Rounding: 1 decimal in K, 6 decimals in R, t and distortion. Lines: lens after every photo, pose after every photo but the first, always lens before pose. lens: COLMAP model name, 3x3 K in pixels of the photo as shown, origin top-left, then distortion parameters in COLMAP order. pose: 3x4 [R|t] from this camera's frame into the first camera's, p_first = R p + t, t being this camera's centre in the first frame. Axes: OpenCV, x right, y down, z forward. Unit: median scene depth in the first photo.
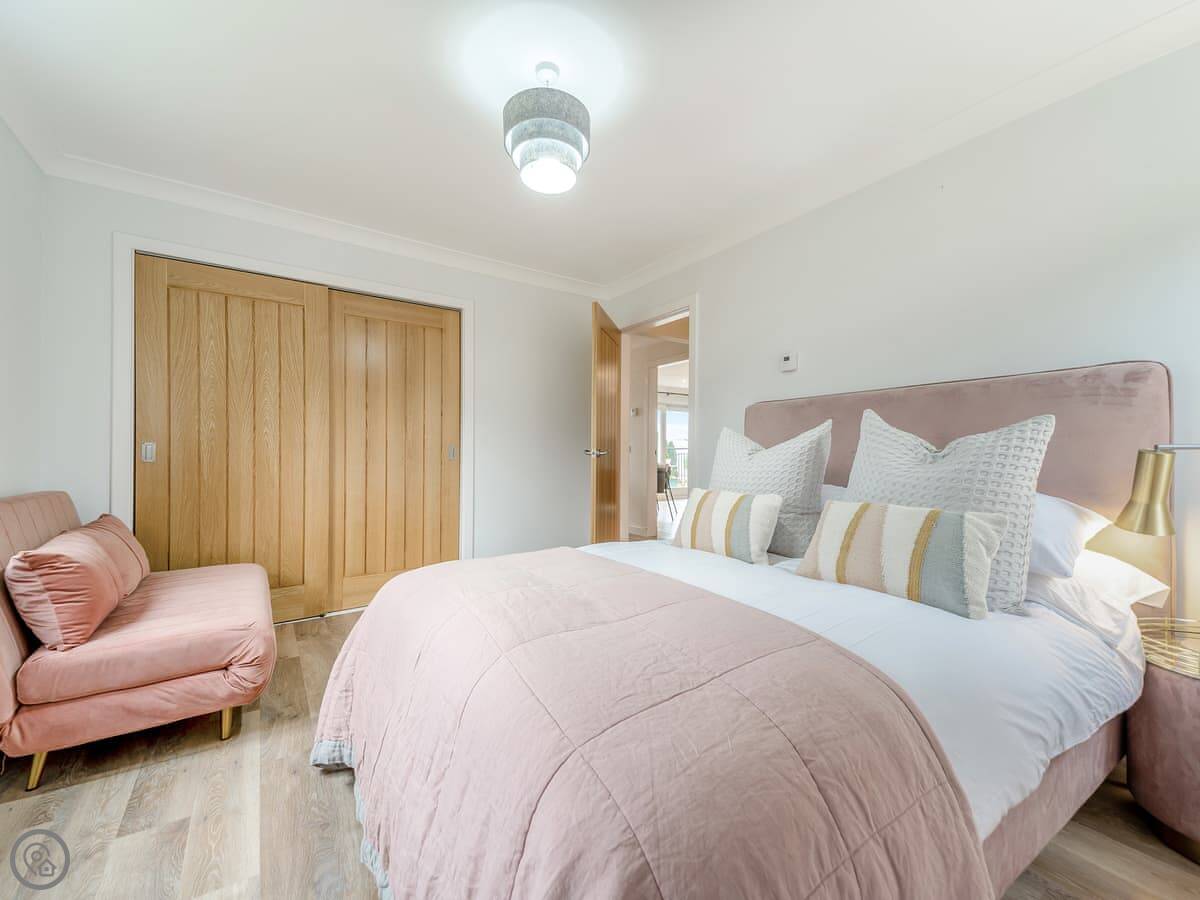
lens RADIAL K [[517.7, 0, 593.2], [0, 517.7, 464.2], [0, 0, 1]] dist [0.062709, -0.024873]
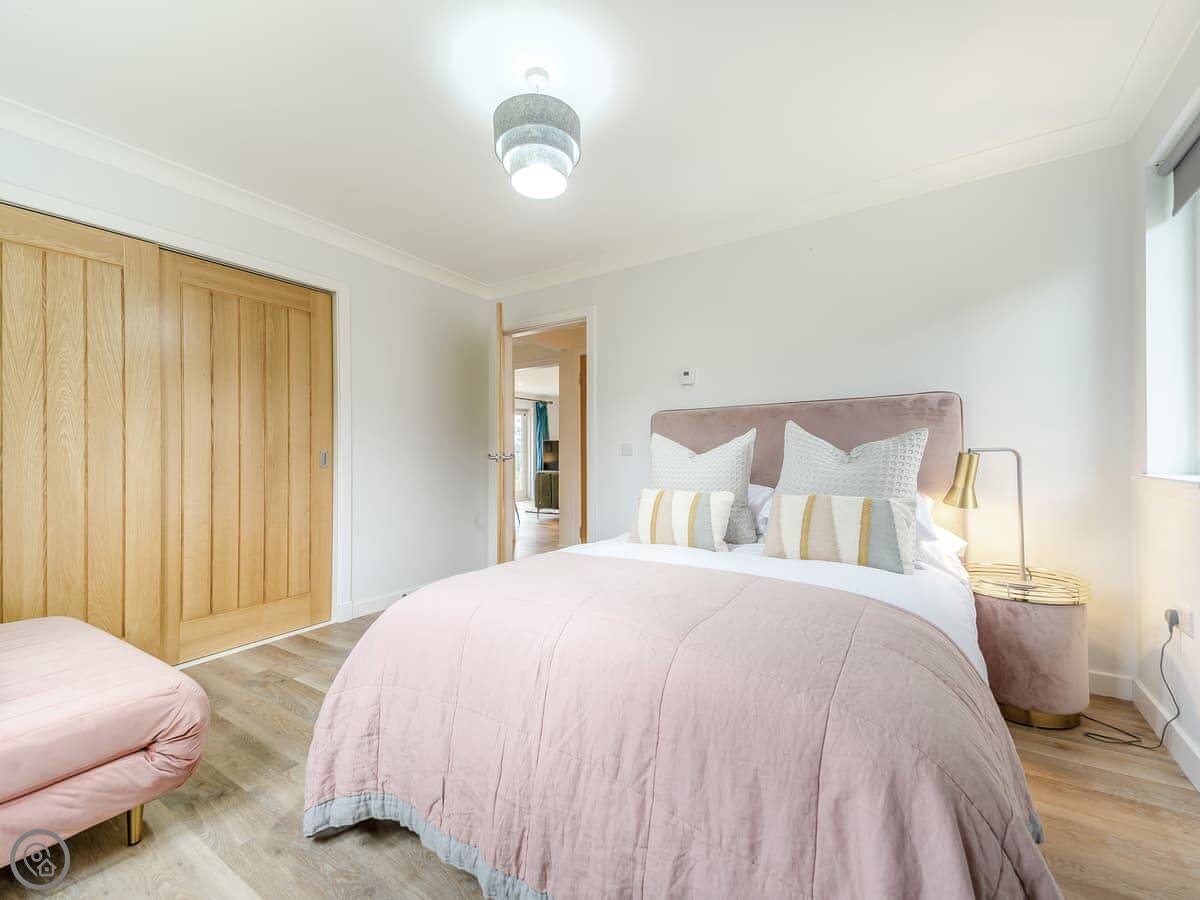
lens RADIAL K [[527.1, 0, 601.1], [0, 527.1, 465.9], [0, 0, 1]] dist [0.062313, -0.027057]
pose [[0.913894, -0.017894, 0.405558, -0.418460], [0.018726, 0.999823, 0.001918, -0.007995], [-0.405521, 0.005842, 0.914067, 0.028513]]
